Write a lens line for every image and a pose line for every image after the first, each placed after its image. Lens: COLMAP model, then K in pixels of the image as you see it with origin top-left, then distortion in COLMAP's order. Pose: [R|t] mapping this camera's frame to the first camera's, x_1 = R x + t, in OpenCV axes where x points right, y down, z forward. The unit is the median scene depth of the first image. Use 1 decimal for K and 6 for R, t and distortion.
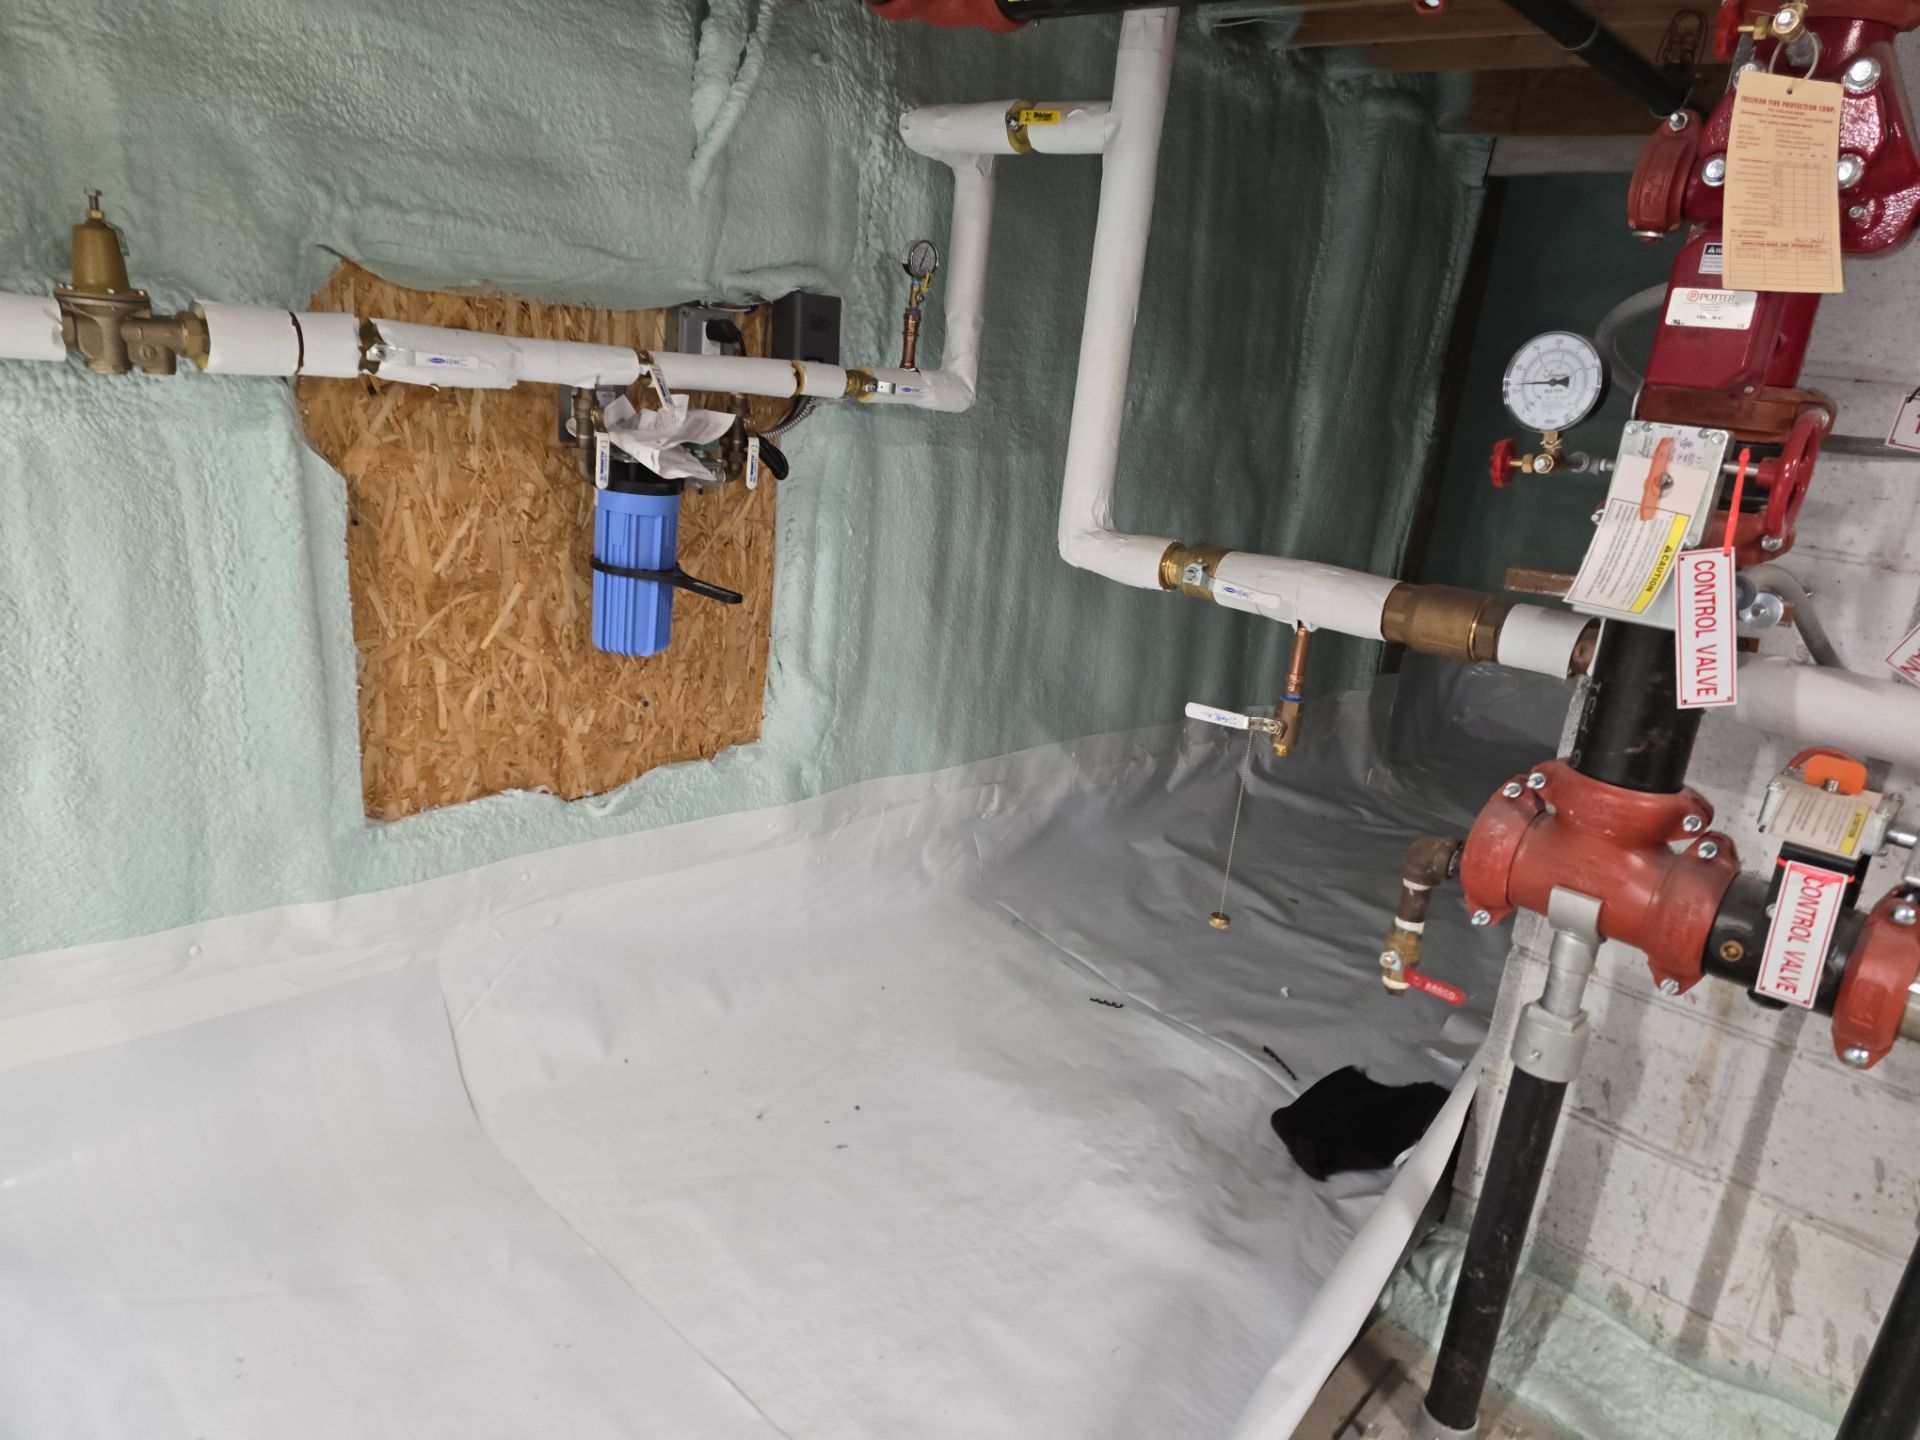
lens RADIAL K [[1307.5, 0, 960.0], [0, 1307.5, 720.0], [0, 0, 1]] dist [0.000088, -0.002604]
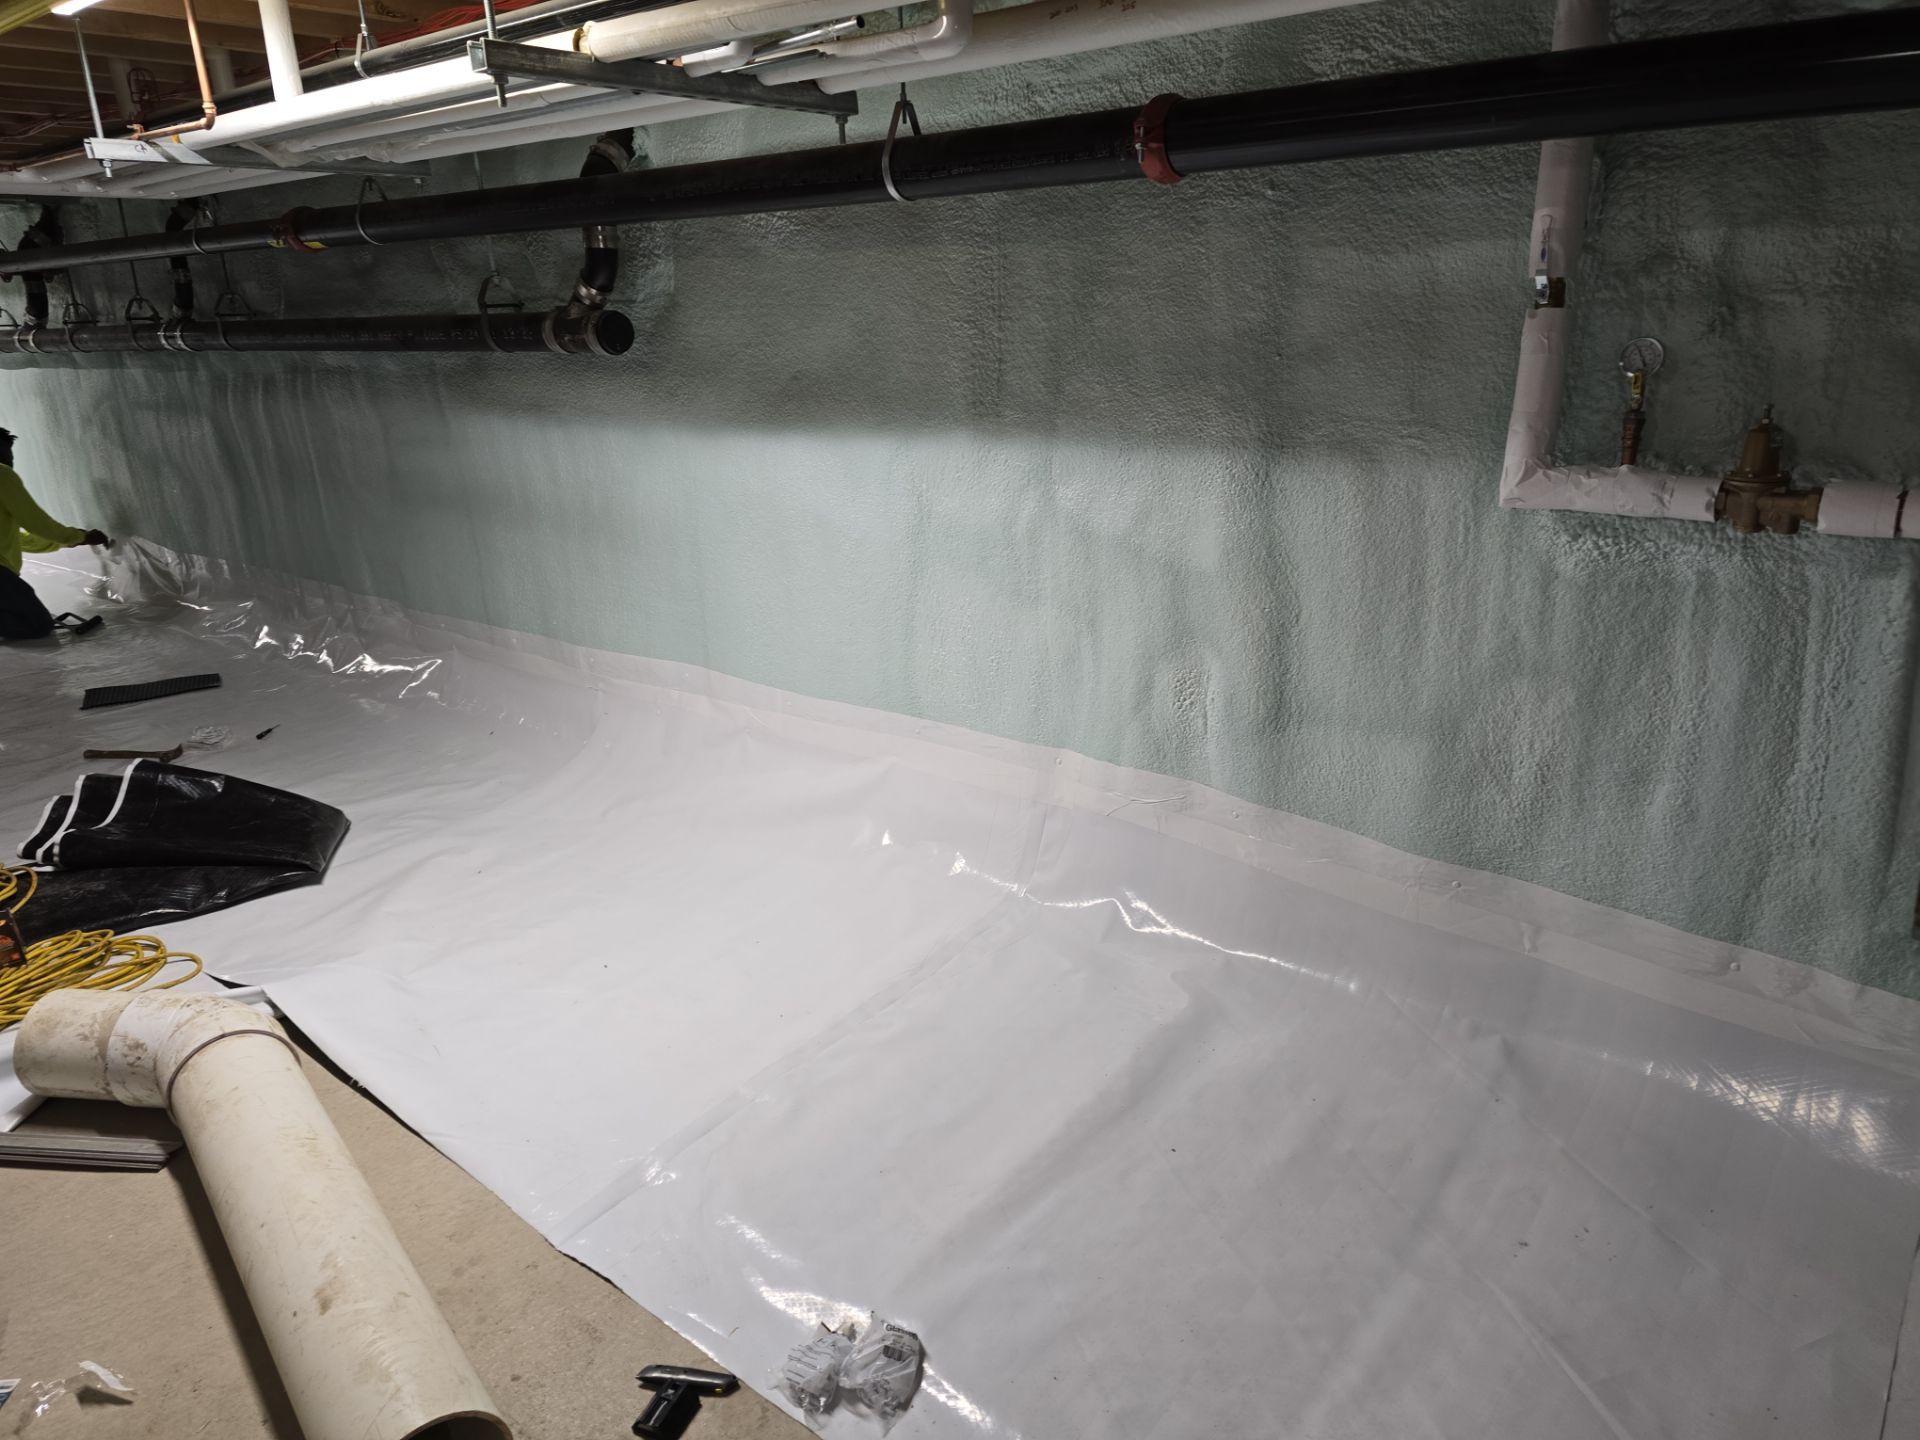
lens RADIAL K [[1343.8, 0, 960.0], [0, 1343.8, 720.0], [0, 0, 1]] dist [0.105258, -0.089277]
pose [[0.034399, 0.200749, -0.979039, 0.721710], [-0.256060, 0.948690, 0.185529, -0.118549], [0.966049, 0.244311, 0.084038, 0.102121]]
